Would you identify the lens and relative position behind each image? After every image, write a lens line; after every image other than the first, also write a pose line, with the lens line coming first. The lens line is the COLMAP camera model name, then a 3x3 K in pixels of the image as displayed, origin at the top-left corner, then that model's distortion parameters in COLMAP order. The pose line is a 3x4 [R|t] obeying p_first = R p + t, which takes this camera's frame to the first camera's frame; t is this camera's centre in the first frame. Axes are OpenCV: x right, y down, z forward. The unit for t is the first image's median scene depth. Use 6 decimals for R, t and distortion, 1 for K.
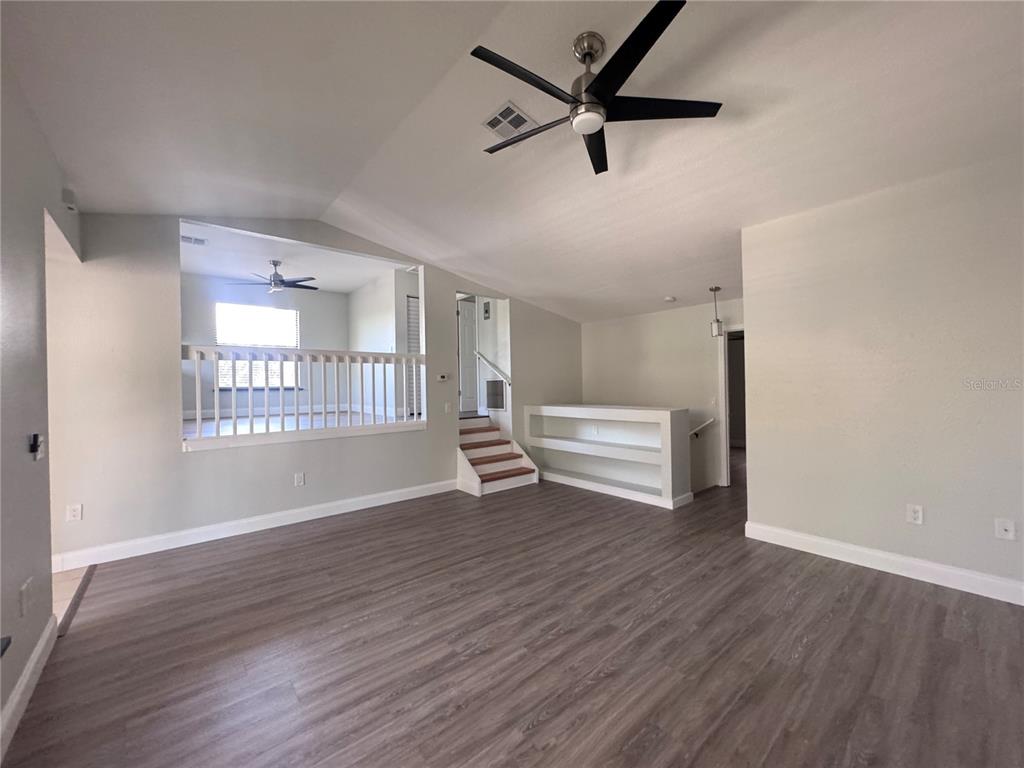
lens RADIAL K [[411.0, 0, 509.8], [0, 411.0, 383.4], [0, 0, 1]] dist [-0.000232, 0.000357]
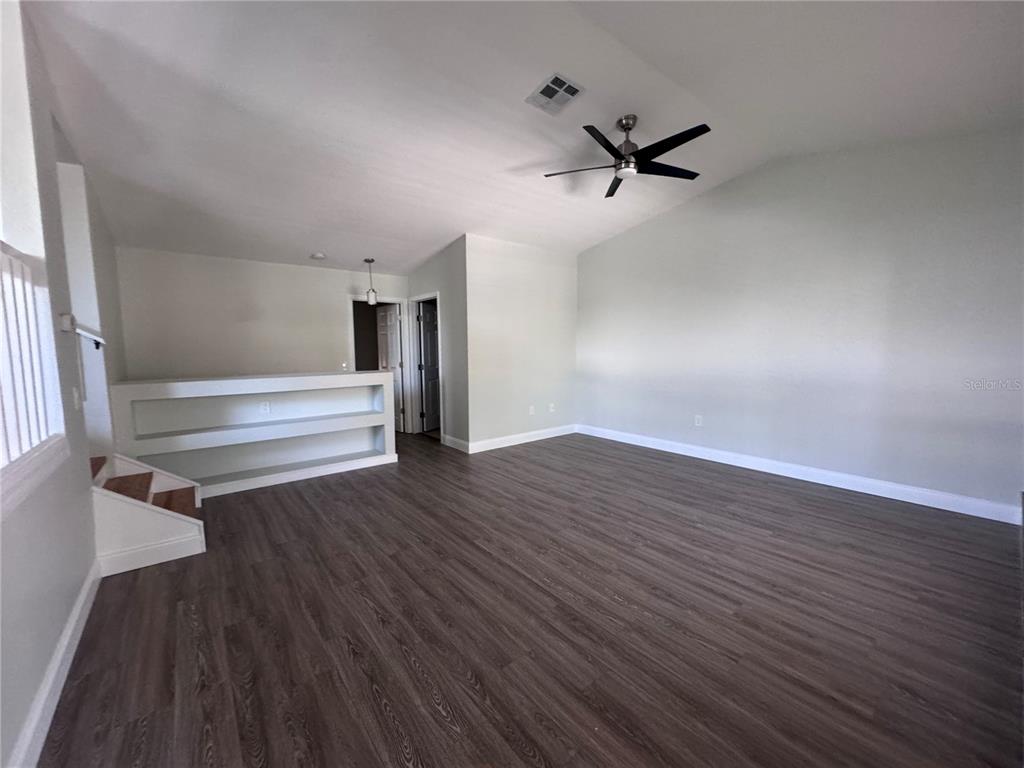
lens RADIAL K [[411.0, 0, 512.5], [0, 411.0, 382.6], [0, 0, 1]] dist [-0.000232, 0.000357]
pose [[0.013159, -0.068091, 0.997592, -1.027806], [0.005251, 0.997670, 0.068027, 0.035036], [-0.999900, 0.004343, 0.013486, 1.023170]]
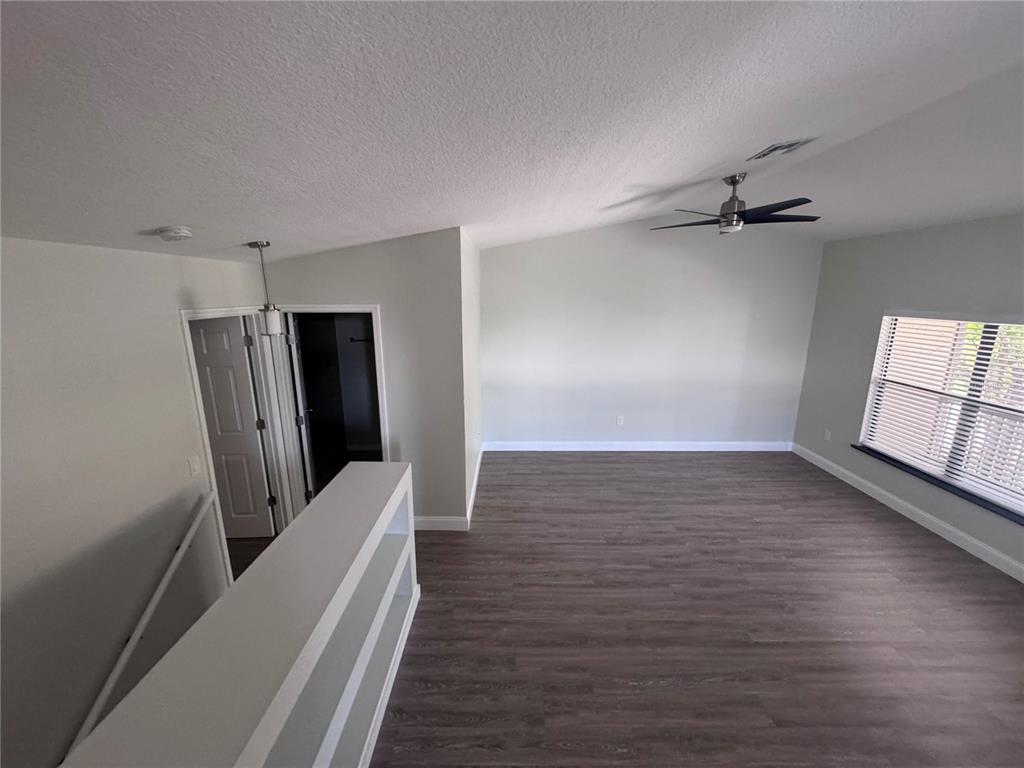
lens RADIAL K [[411.0, 0, 515.2], [0, 411.0, 384.3], [0, 0, 1]] dist [-0.000232, 0.000357]
pose [[-0.773788, -0.123953, 0.621199, -0.165970], [0.009877, 0.978188, 0.207488, -0.271256], [-0.633368, 0.166687, -0.755685, 2.056279]]
